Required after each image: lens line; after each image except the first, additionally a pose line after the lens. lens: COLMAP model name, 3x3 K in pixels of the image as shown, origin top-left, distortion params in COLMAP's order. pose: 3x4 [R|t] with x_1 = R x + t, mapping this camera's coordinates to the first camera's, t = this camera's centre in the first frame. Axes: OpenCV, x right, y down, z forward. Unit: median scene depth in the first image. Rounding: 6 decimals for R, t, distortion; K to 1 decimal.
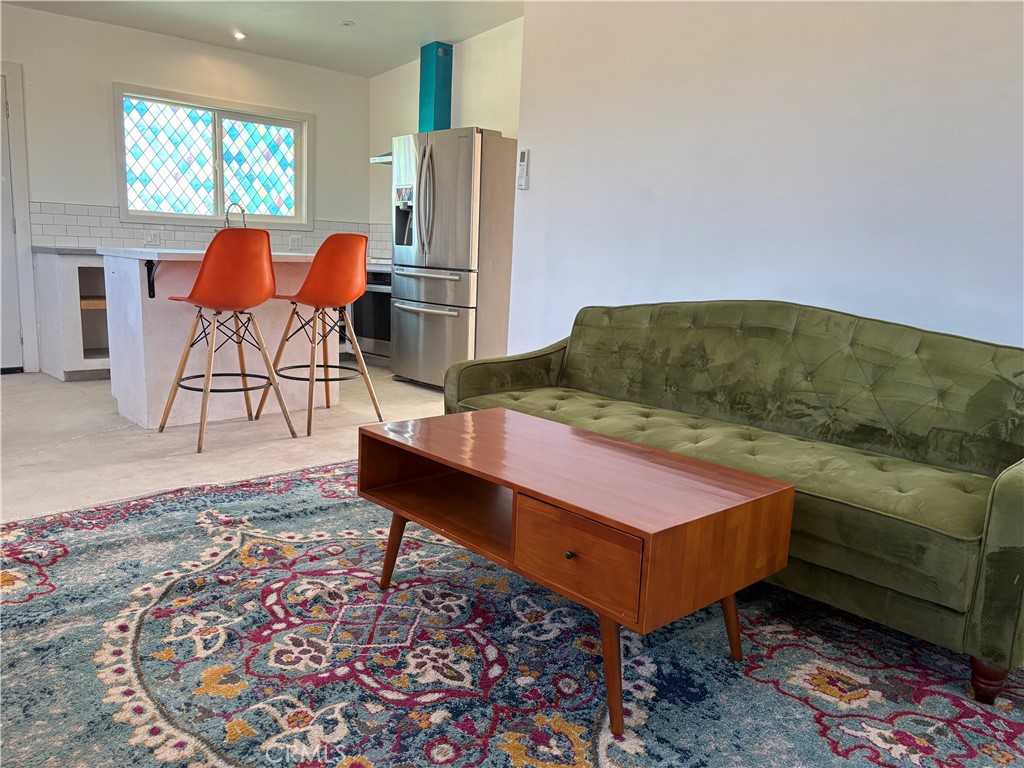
lens RADIAL K [[774.3, 0, 507.8], [0, 774.3, 383.6], [0, 0, 1]] dist [0.025205, -0.006578]
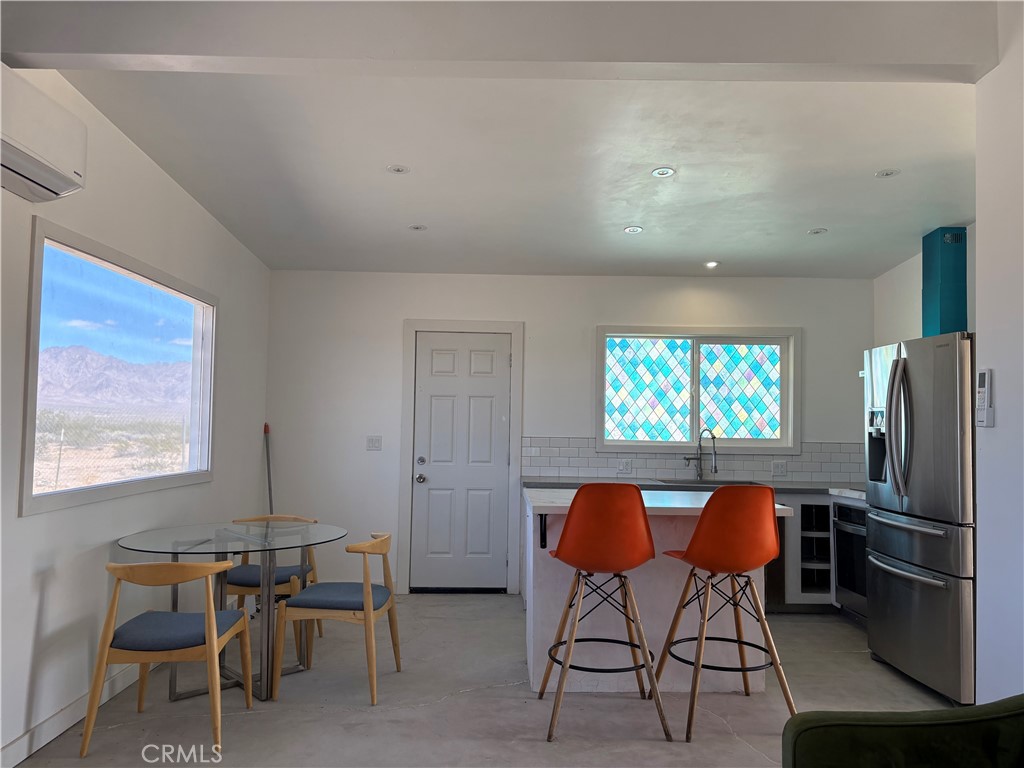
lens RADIAL K [[774.3, 0, 514.4], [0, 774.3, 383.4], [0, 0, 1]] dist [0.025205, -0.006578]
pose [[0.751824, -0.063795, -0.656271, 0.101492], [-0.099824, 0.972823, -0.208926, -0.068976], [0.651764, 0.222587, 0.725023, 0.158571]]
